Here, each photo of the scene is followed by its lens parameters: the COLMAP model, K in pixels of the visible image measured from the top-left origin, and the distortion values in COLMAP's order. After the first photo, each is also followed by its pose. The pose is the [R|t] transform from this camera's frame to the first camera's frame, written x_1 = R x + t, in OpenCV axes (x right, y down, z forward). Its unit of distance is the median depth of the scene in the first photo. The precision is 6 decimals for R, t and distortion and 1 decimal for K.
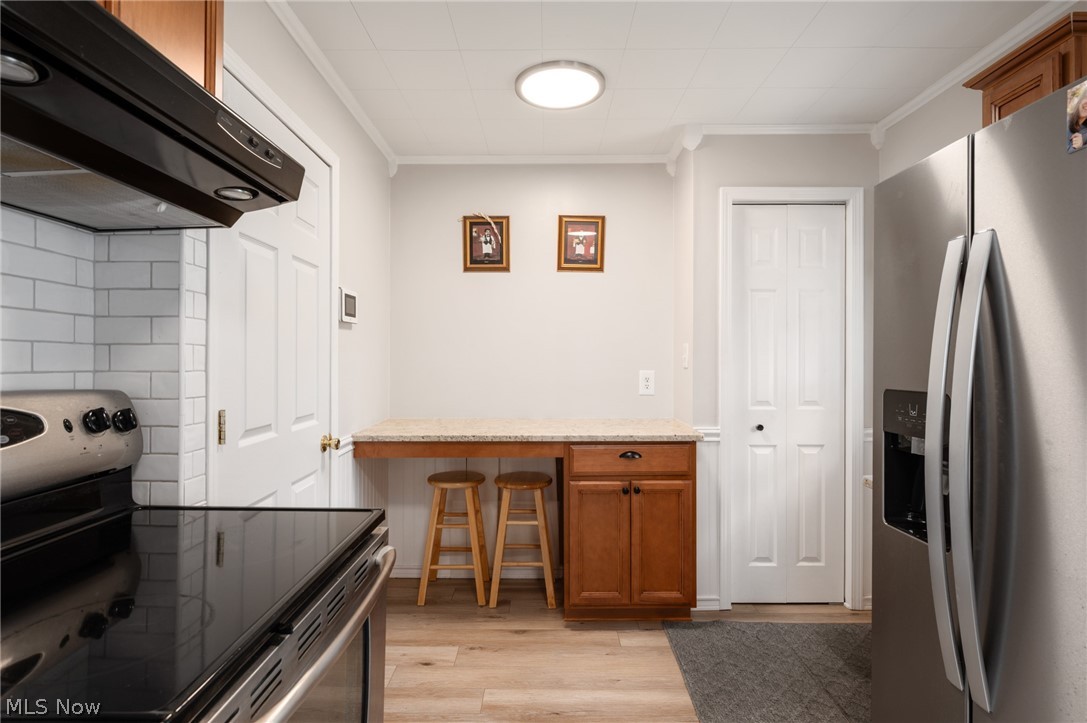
lens RADIAL K [[560.4, 0, 540.6], [0, 560.4, 357.3], [0, 0, 1]] dist [0.001994, 0.000180]
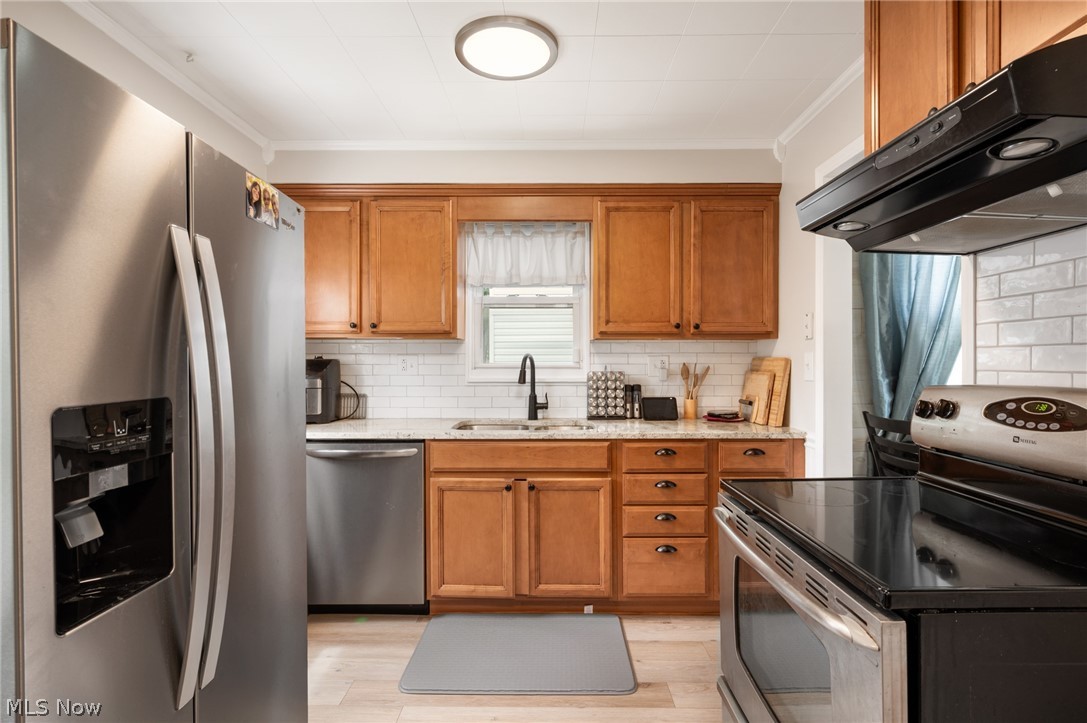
lens RADIAL K [[526.6, 0, 539.1], [0, 526.6, 365.9], [0, 0, 1]] dist [0.000197, 0.000377]
pose [[-0.999814, -0.002830, 0.019102, 0.129028], [-0.002740, 0.999985, 0.004749, 0.011677], [-0.019115, 0.004696, -0.999806, 1.885138]]
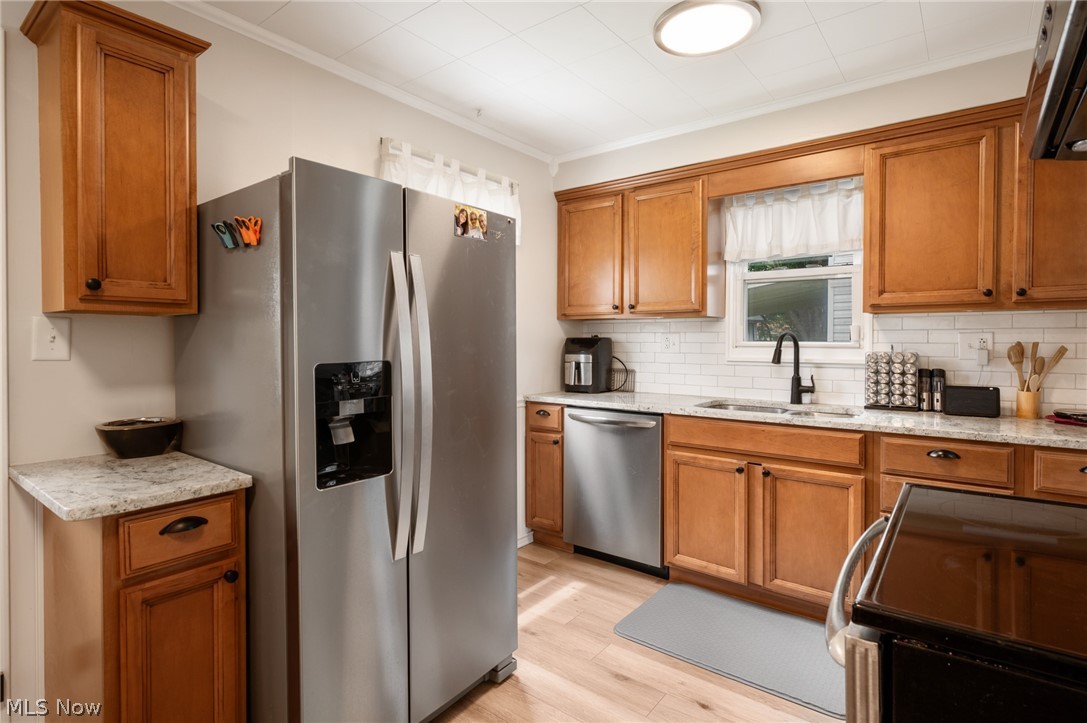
lens RADIAL K [[537.4, 0, 545.7], [0, 537.4, 353.6], [0, 0, 1]] dist [0.001452, 0.000121]
pose [[-0.789751, -0.019387, 0.613121, -0.416522], [-0.006289, 0.999704, 0.023510, 0.014412], [-0.613395, 0.014712, -0.789639, 1.881728]]
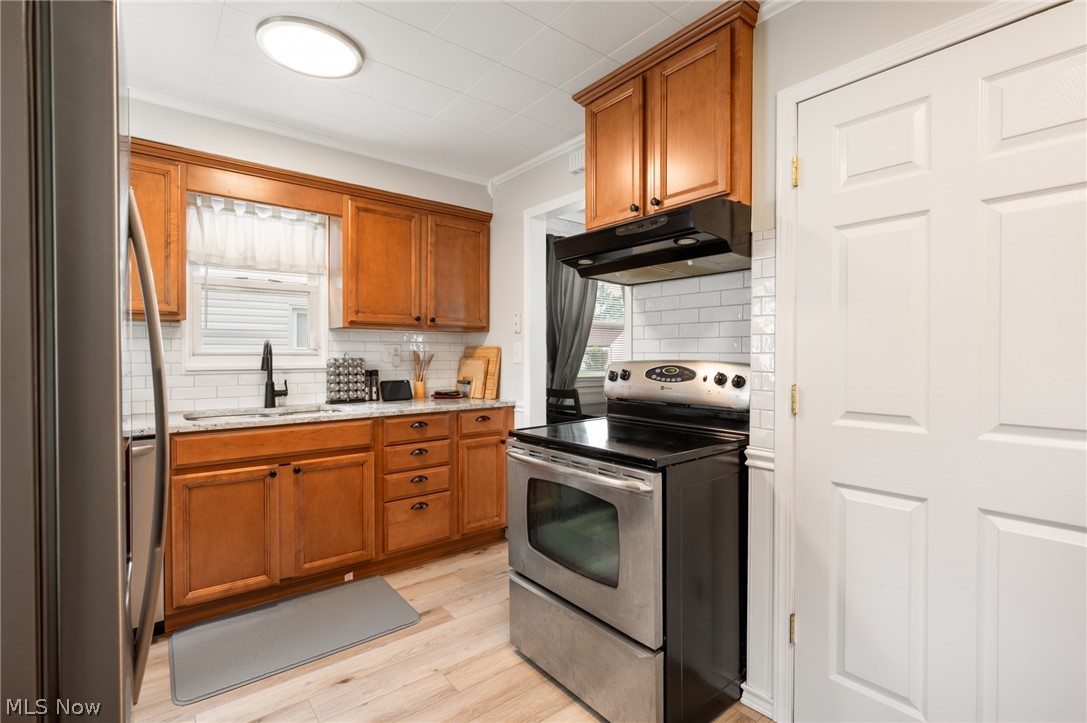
lens RADIAL K [[506.2, 0, 543.5], [0, 506.2, 361.5], [0, 0, 1]] dist [0.000617, -0.000241]
pose [[-0.783505, 0.003861, -0.621374, 0.734664], [-0.001831, 0.999962, 0.008523, 0.045733], [0.621383, 0.007815, -0.783468, 2.033068]]
